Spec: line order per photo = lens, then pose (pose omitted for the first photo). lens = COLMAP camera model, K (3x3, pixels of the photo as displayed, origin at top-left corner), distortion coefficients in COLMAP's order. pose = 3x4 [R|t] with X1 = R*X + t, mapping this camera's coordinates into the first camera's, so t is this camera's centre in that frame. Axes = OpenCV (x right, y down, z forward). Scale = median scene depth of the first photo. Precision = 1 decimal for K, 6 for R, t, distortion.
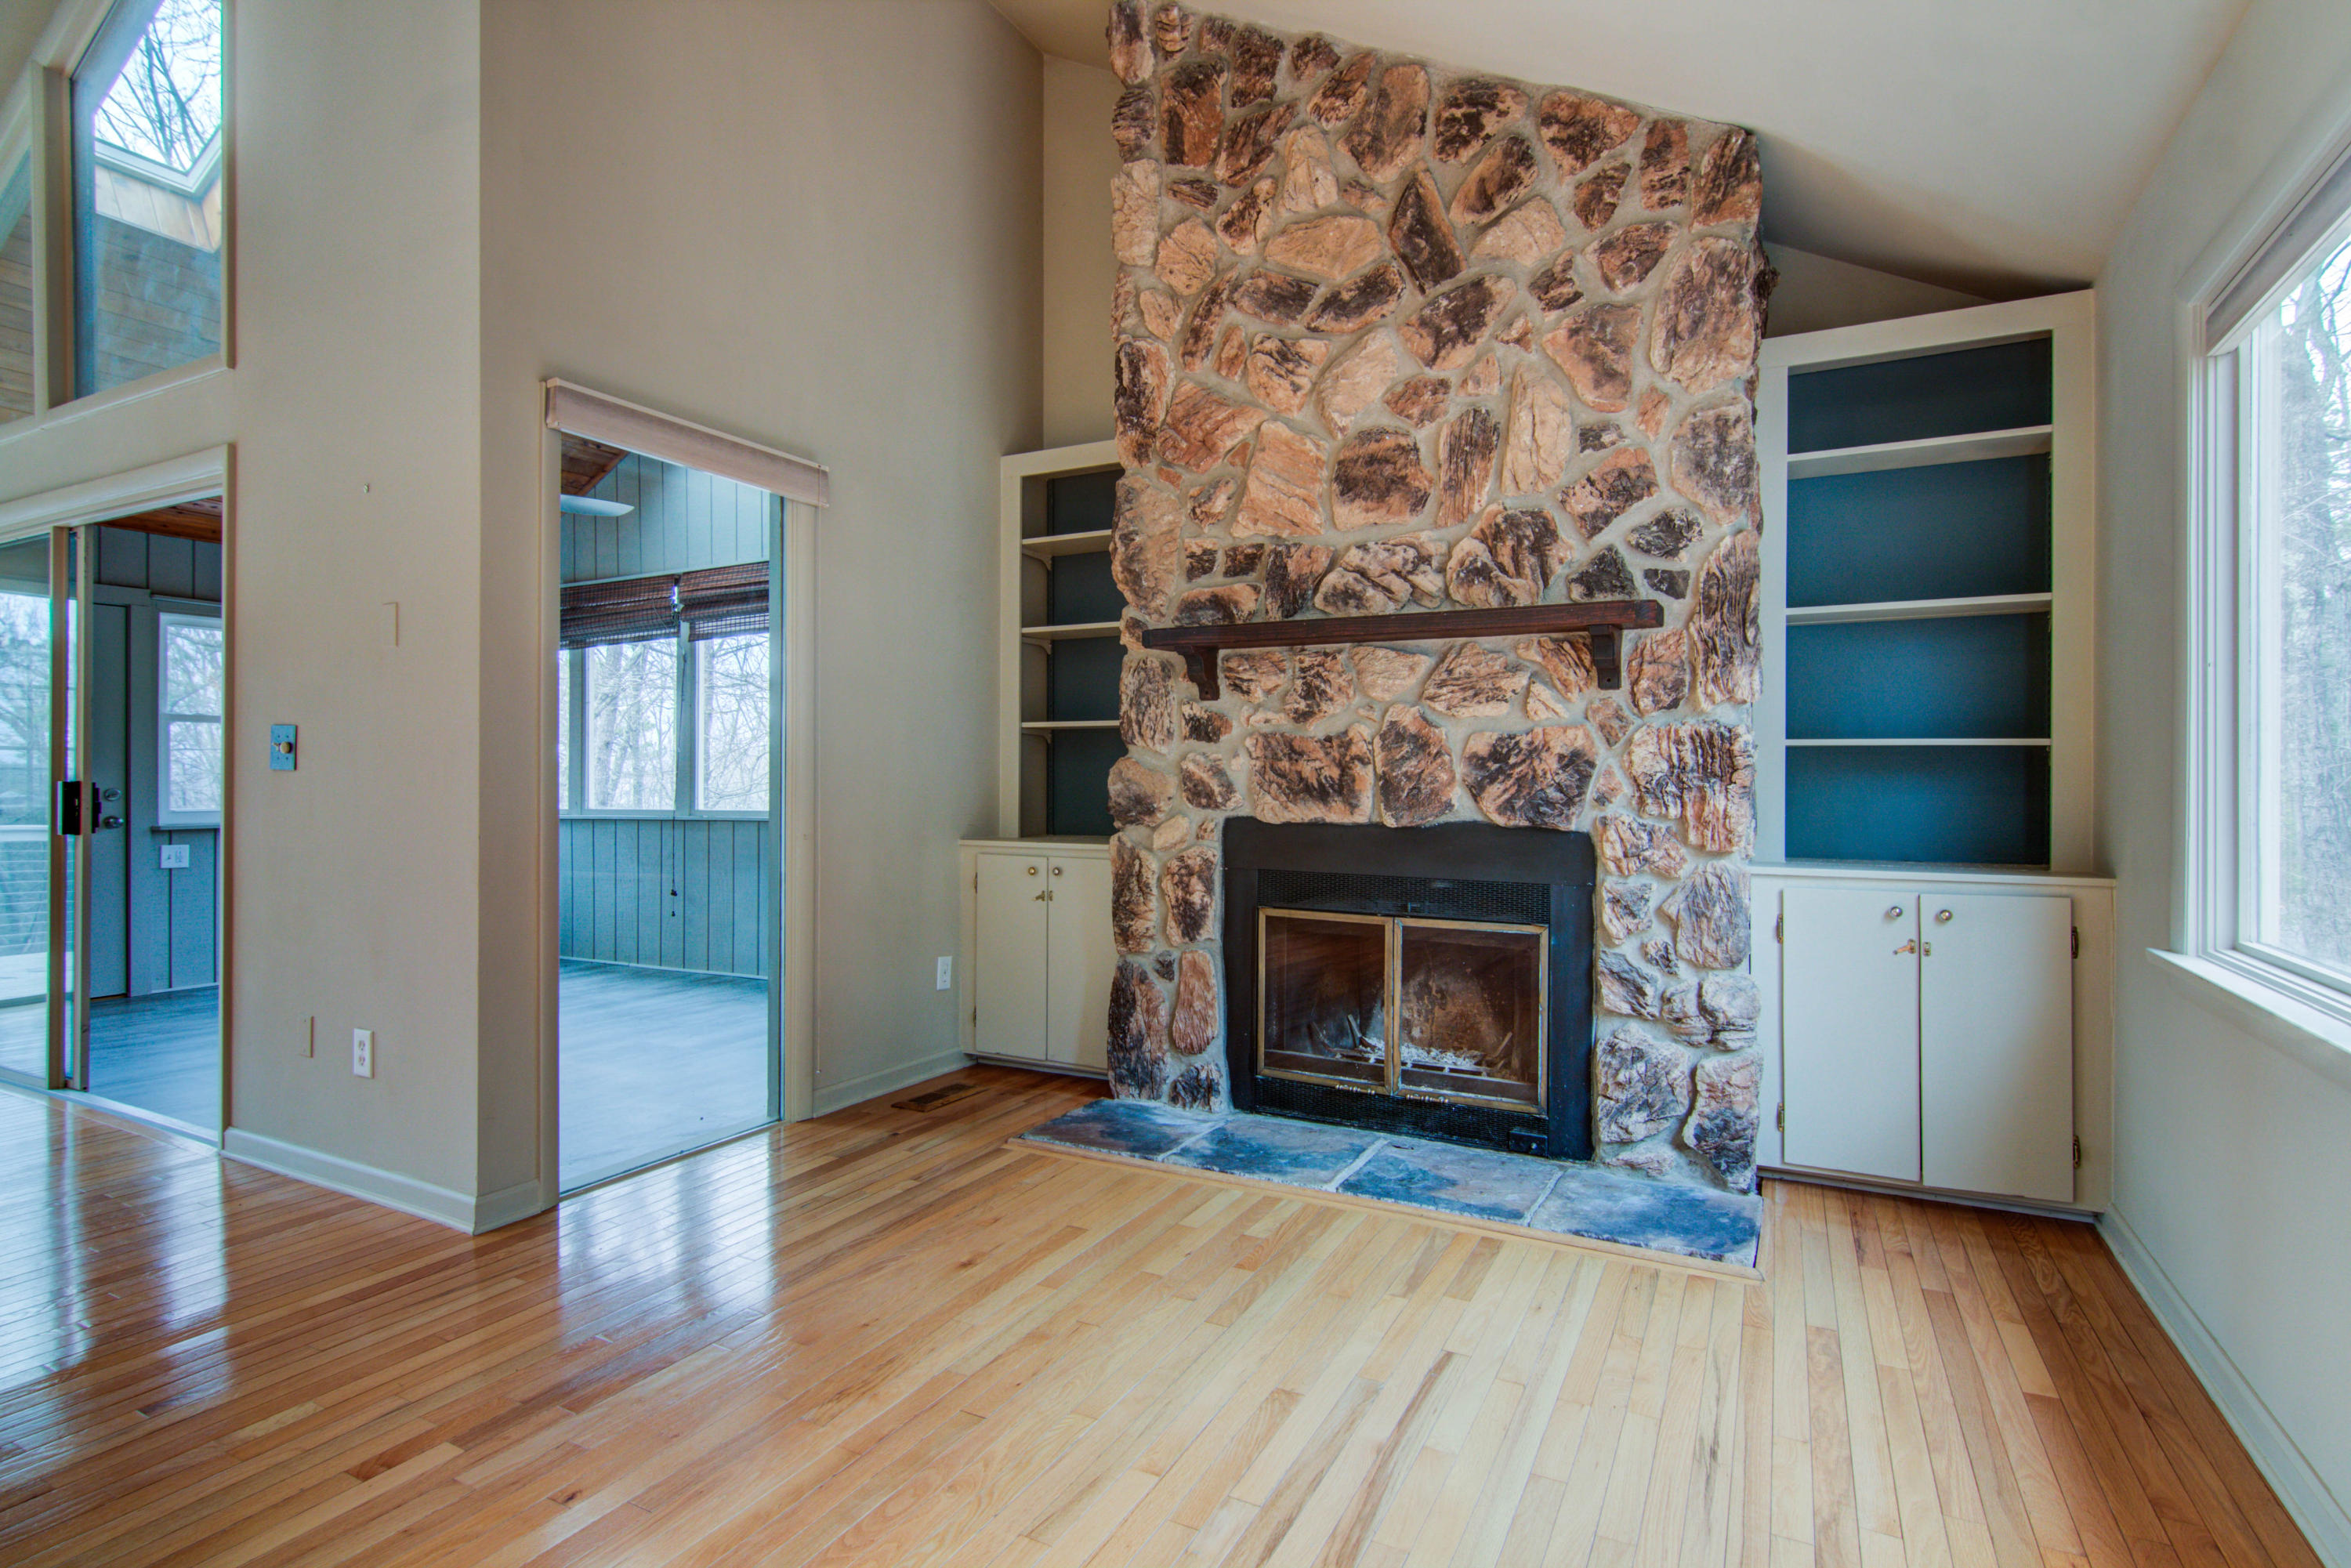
lens RADIAL K [[1178.5, 0, 1160.7], [0, 1178.5, 779.2], [0, 0, 1]] dist [0.003762, -0.003072]
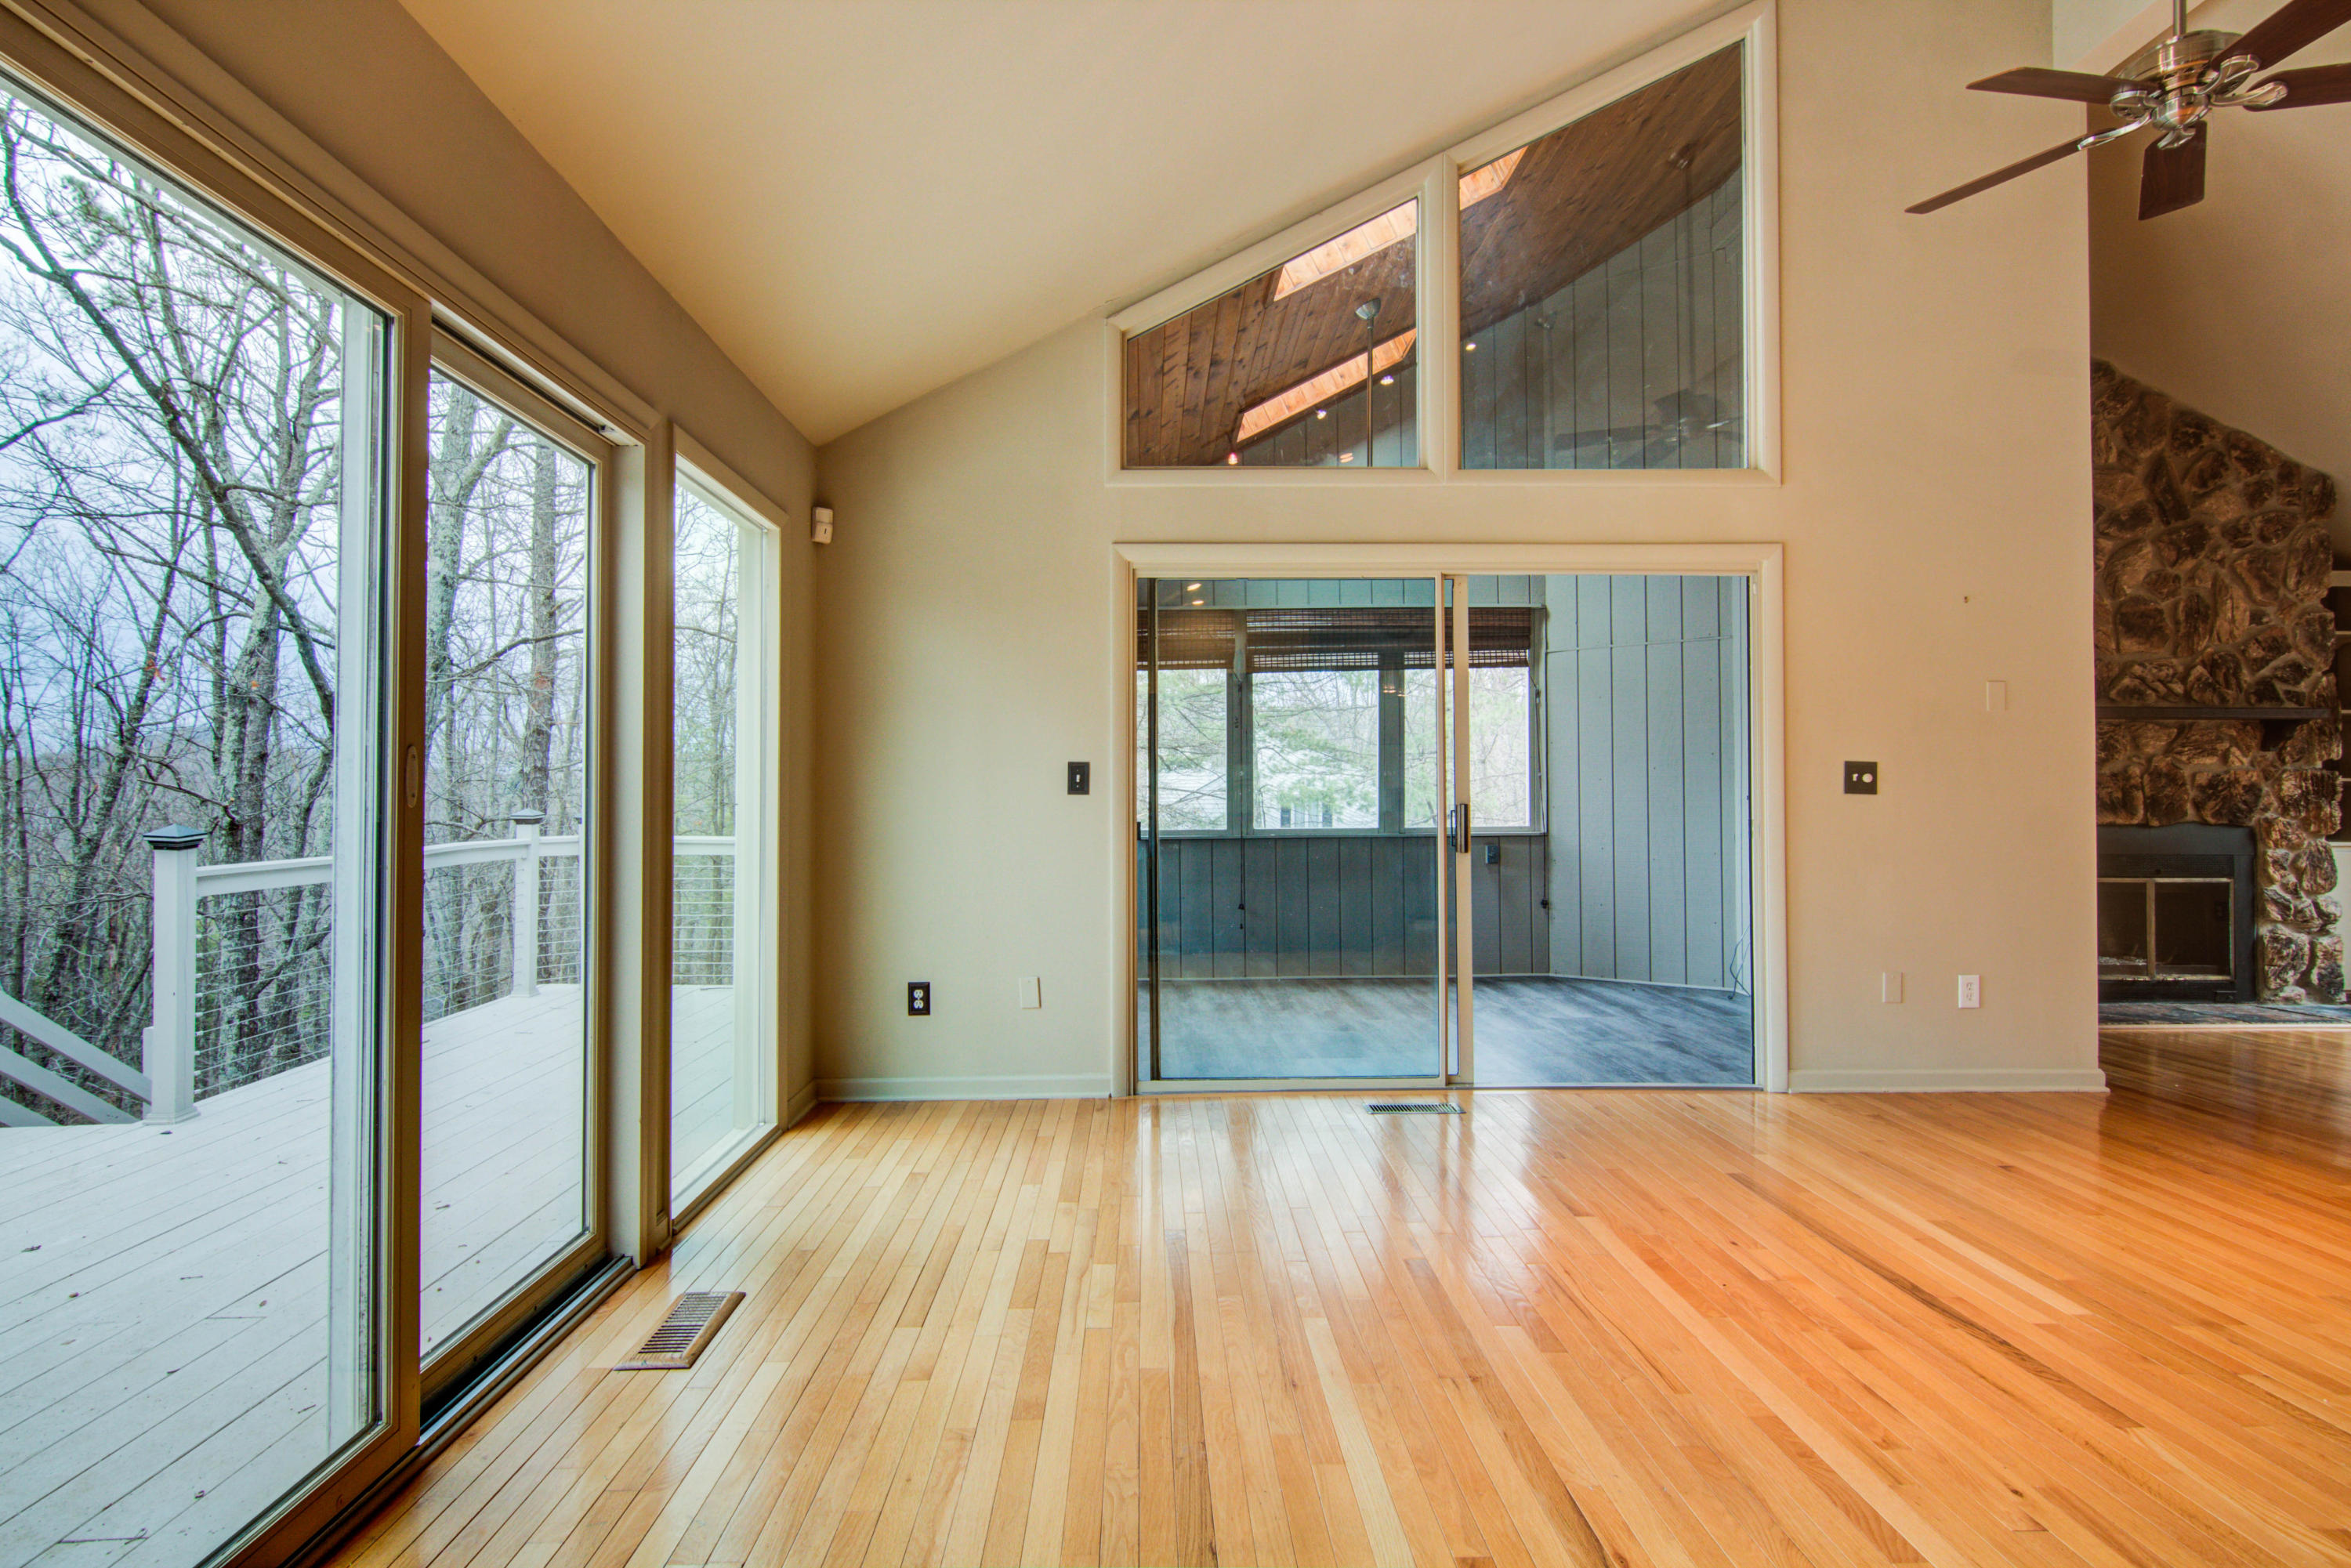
lens RADIAL K [[1178.5, 0, 1160.7], [0, 1178.5, 779.2], [0, 0, 1]] dist [0.003762, -0.003072]
pose [[0.872368, 0.004767, 0.488827, -1.983907], [0.002968, 0.999882, -0.015047, -0.007032], [-0.488842, 0.014578, 0.872251, 0.197792]]
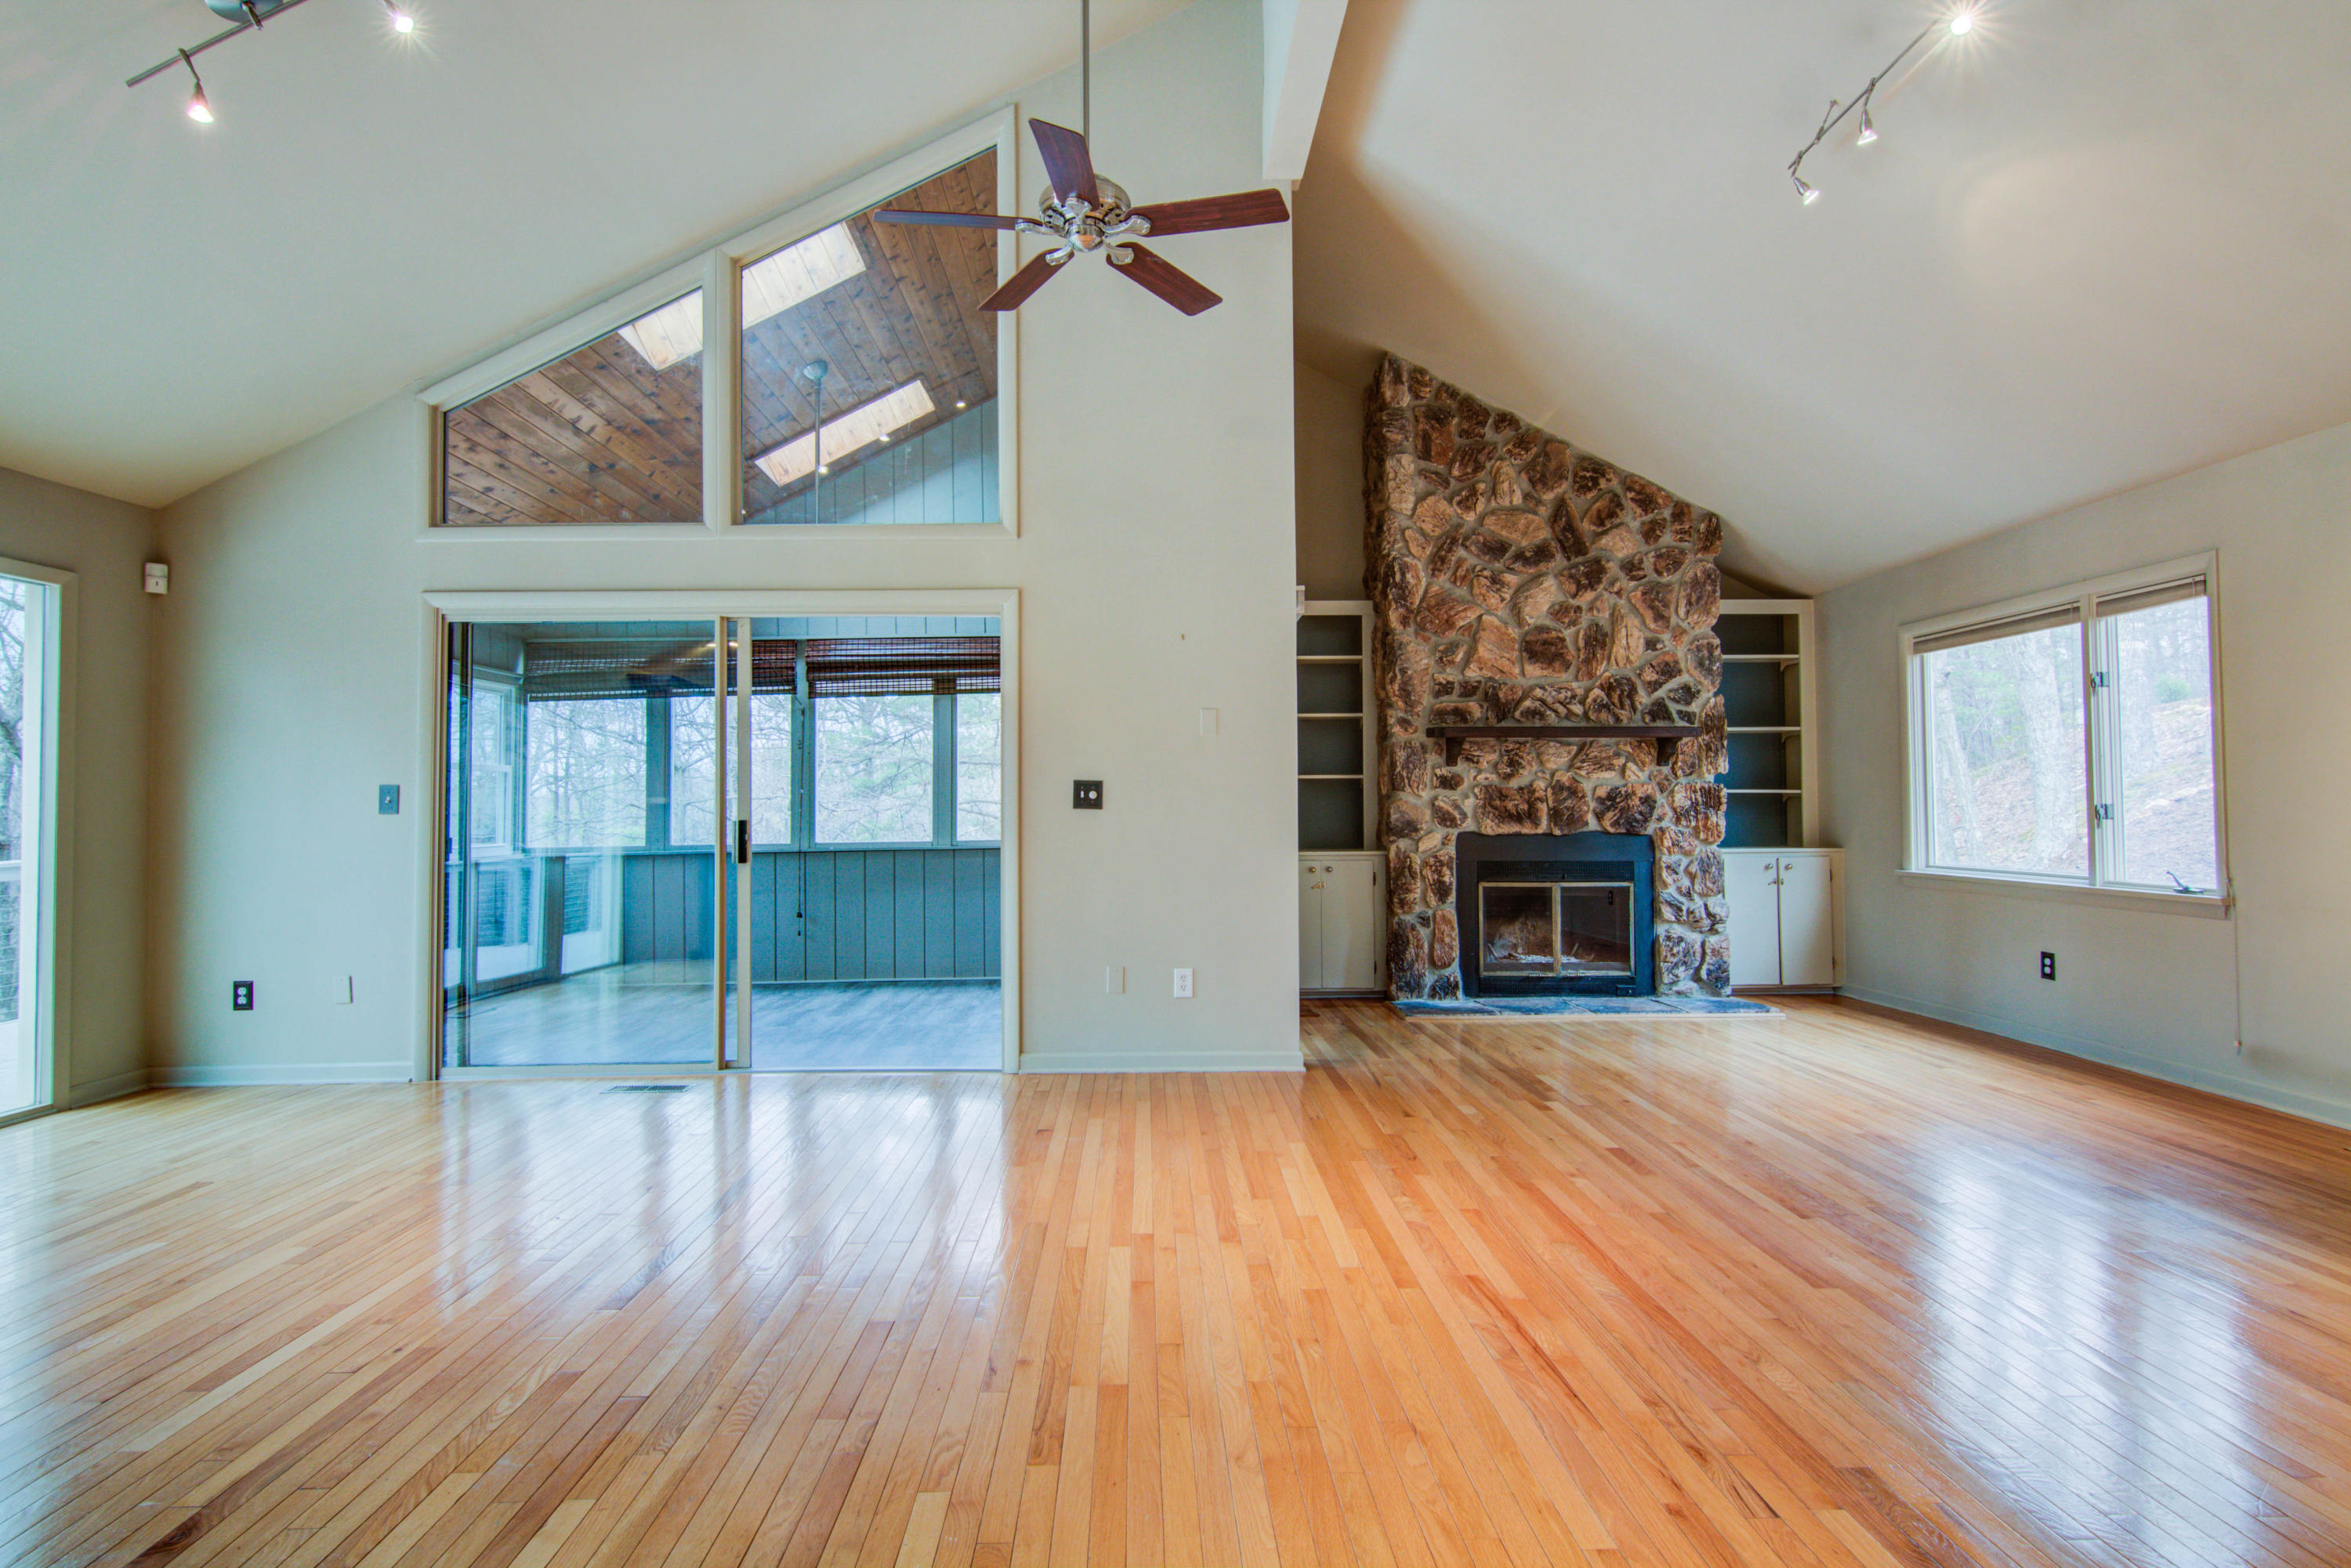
lens RADIAL K [[1178.5, 0, 1160.7], [0, 1178.5, 779.2], [0, 0, 1]] dist [0.003762, -0.003072]
pose [[0.871741, 0.004949, 0.489942, -1.329670], [0.009233, 0.999605, -0.026526, -0.005265], [-0.489880, 0.027648, 0.871351, -0.361243]]
